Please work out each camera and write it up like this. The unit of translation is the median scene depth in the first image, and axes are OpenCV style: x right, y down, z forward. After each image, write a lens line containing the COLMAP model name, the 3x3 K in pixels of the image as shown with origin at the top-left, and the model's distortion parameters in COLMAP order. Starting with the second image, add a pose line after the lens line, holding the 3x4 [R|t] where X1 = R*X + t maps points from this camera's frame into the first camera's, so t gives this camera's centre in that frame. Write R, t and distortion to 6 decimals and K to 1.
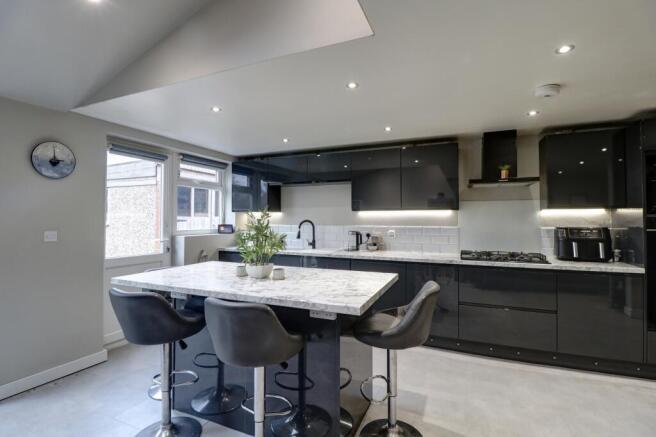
lens RADIAL K [[306.8, 0, 333.6], [0, 306.8, 216.3], [0, 0, 1]] dist [-0.005068, -0.009175]
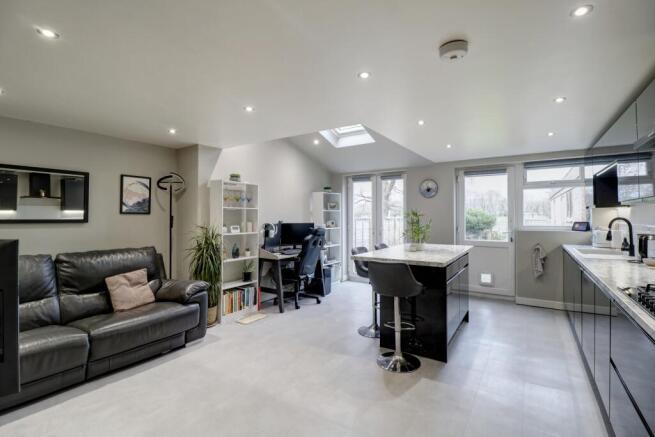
lens RADIAL K [[306.3, 0, 332.3], [0, 306.3, 215.6], [0, 0, 1]] dist [-0.005068, -0.009175]
pose [[-0.176930, -0.004341, -0.984214, 0.902581], [0.012883, 0.999894, -0.006726, 0.004446], [0.984139, -0.013869, -0.176856, 0.490419]]
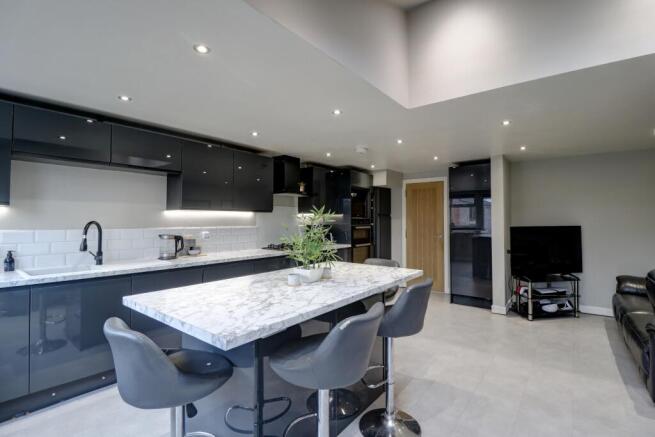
lens RADIAL K [[306.3, 0, 339.4], [0, 306.3, 212.9], [0, 0, 1]] dist [-0.005068, -0.009175]
pose [[0.231055, 0.023088, 0.972667, -0.673726], [-0.009711, 0.999723, -0.021423, 0.004494], [-0.972892, -0.004495, 0.231215, 0.410630]]
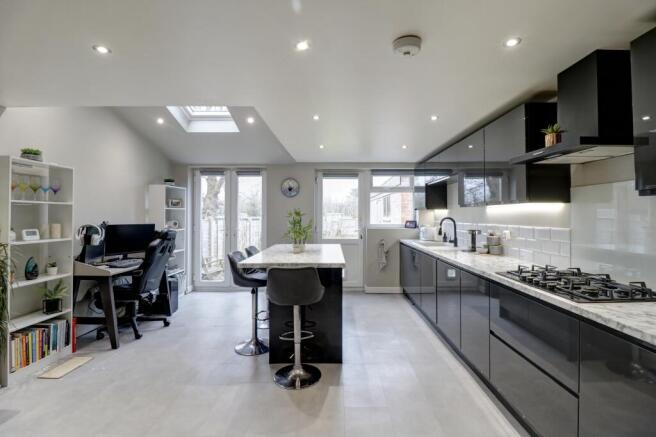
lens RADIAL K [[306.8, 0, 335.0], [0, 306.8, 215.8], [0, 0, 1]] dist [-0.005068, -0.009175]
pose [[0.387434, -0.001175, -0.921897, 0.790806], [0.009200, 0.999954, 0.002592, 0.002111], [0.921851, -0.009486, 0.387427, 0.320287]]
